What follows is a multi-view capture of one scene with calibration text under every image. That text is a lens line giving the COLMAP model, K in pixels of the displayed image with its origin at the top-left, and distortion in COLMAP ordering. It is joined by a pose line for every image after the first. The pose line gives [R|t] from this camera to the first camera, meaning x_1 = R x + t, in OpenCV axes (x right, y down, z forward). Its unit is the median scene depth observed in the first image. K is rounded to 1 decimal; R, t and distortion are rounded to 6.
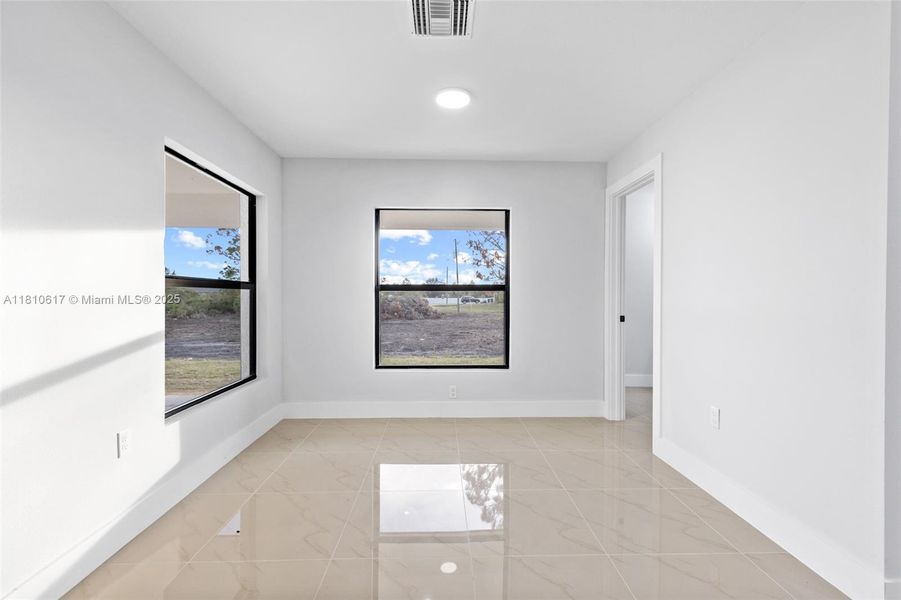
lens RADIAL K [[407.0, 0, 453.3], [0, 407.0, 297.5], [0, 0, 1]] dist [0.004399, -0.000081]
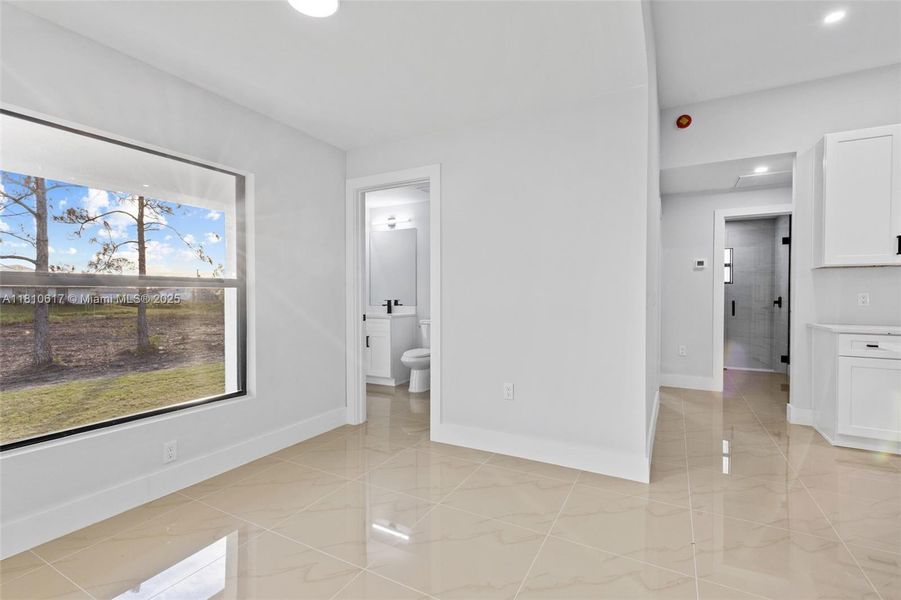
lens RADIAL K [[407.0, 0, 453.3], [0, 407.0, 297.5], [0, 0, 1]] dist [0.004399, -0.000081]
pose [[0.500942, -0.010470, 0.865418, -0.338563], [0.007915, 0.999940, 0.007516, -0.002089], [-0.865445, 0.003085, 0.500995, 0.344204]]
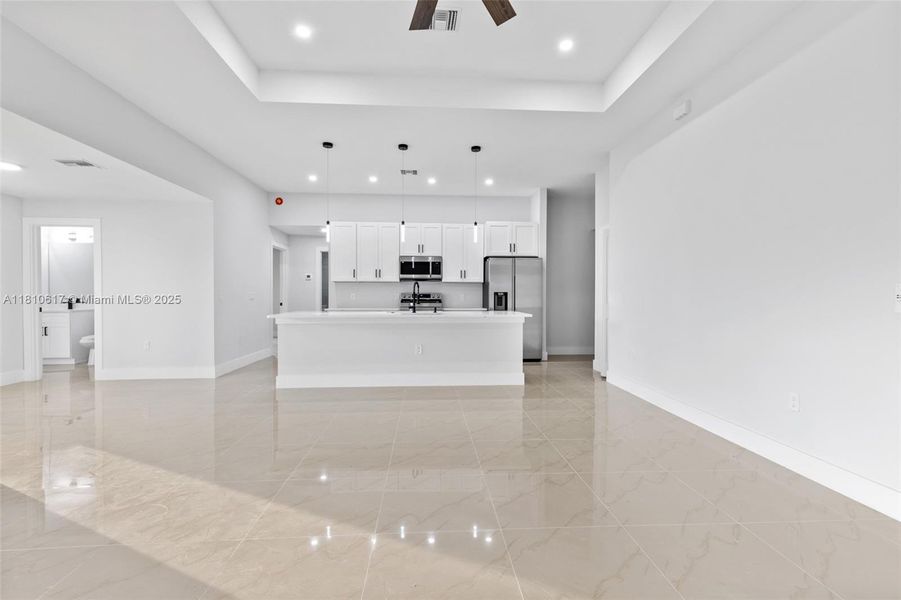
lens RADIAL K [[407.0, 0, 453.3], [0, 407.0, 297.5], [0, 0, 1]] dist [0.004399, -0.000081]
pose [[-0.038991, -0.011791, 0.999170, -1.163125], [0.006014, 0.999909, 0.012035, -0.000036], [-0.999221, 0.006478, -0.038916, -0.443149]]
